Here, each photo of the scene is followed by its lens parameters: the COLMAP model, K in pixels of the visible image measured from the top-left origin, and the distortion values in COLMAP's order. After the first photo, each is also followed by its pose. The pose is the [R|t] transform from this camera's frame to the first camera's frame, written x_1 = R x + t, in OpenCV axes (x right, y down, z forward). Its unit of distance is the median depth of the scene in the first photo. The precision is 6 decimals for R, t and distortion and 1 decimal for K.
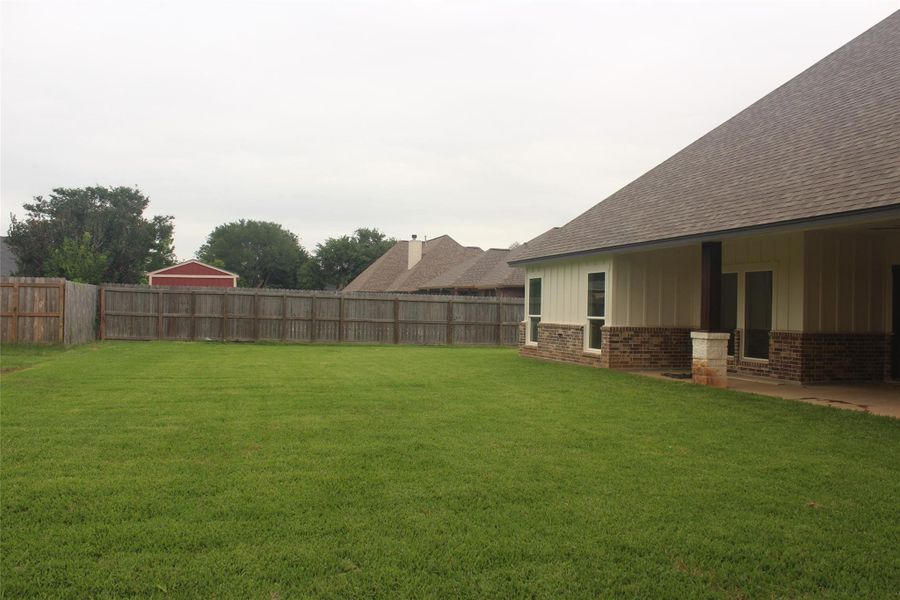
lens RADIAL K [[752.5, 0, 450.0], [0, 752.5, 300.0], [0, 0, 1]] dist [-0.161825, 0.147589]
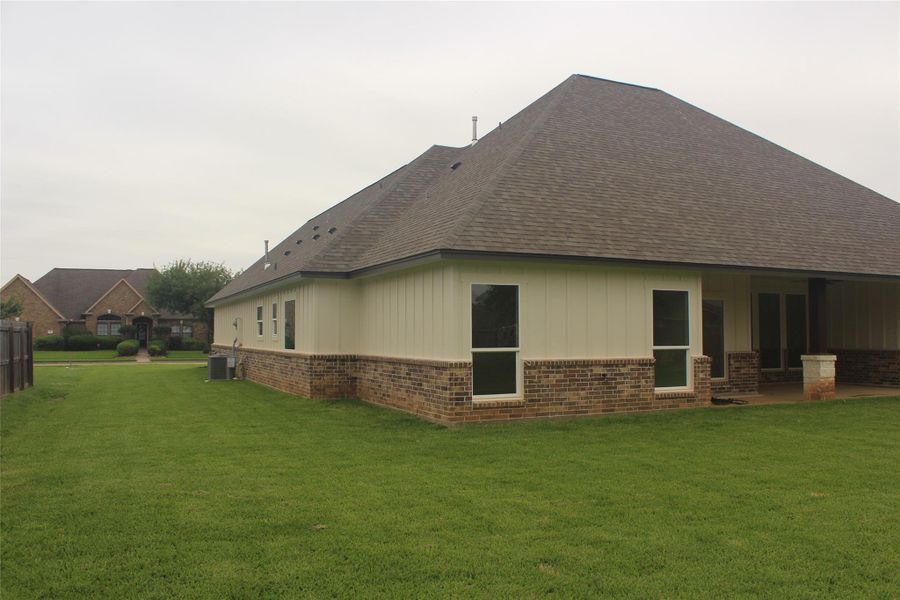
lens RADIAL K [[748.9, 0, 453.3], [0, 748.9, 289.1], [0, 0, 1]] dist [-0.159634, 0.131873]
pose [[-0.136777, 0.038855, 0.989840, -0.567044], [-0.018830, 0.998948, -0.041814, -0.001096], [-0.990423, -0.024358, -0.135902, 1.381321]]
